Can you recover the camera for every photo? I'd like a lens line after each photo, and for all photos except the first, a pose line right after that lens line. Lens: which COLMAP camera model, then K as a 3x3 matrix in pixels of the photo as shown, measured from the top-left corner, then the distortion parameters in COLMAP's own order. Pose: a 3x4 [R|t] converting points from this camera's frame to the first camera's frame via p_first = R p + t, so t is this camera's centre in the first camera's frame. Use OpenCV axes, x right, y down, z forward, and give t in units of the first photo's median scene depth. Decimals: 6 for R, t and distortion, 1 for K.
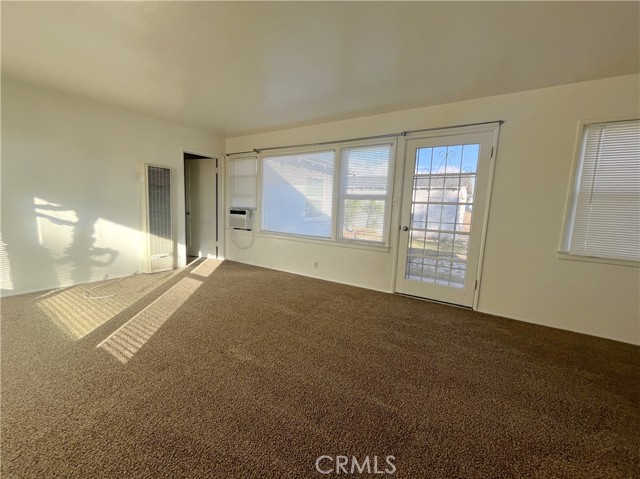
lens RADIAL K [[268.7, 0, 320.0], [0, 268.7, 239.5], [0, 0, 1]] dist [-0.002695, -0.000310]
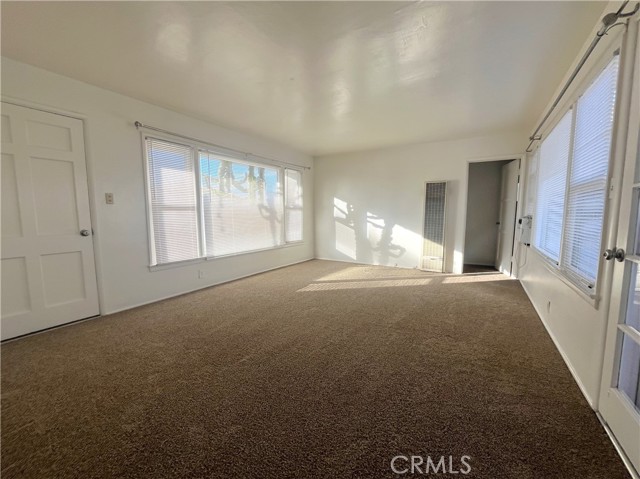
lens RADIAL K [[268.7, 0, 320.0], [0, 268.7, 239.5], [0, 0, 1]] dist [-0.002695, -0.000310]
pose [[0.042042, 0.061769, -0.997205, 0.649780], [-0.119871, 0.991189, 0.056343, -0.031180], [0.991899, 0.117167, 0.049076, 0.529812]]
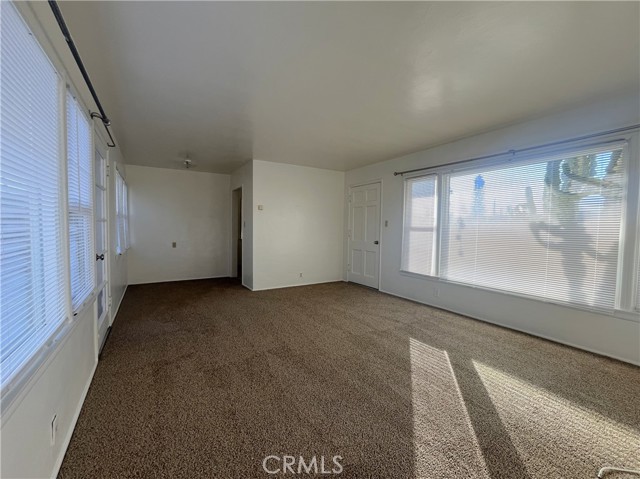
lens RADIAL K [[280.1, 0, 320.0], [0, 280.1, 239.5], [0, 0, 1]] dist [-0.000962, -0.000131]
pose [[-0.899763, -0.068678, 0.430941, -0.469451], [0.007336, 0.985018, 0.172298, -0.194233], [-0.436318, 0.158189, -0.885778, 1.315531]]
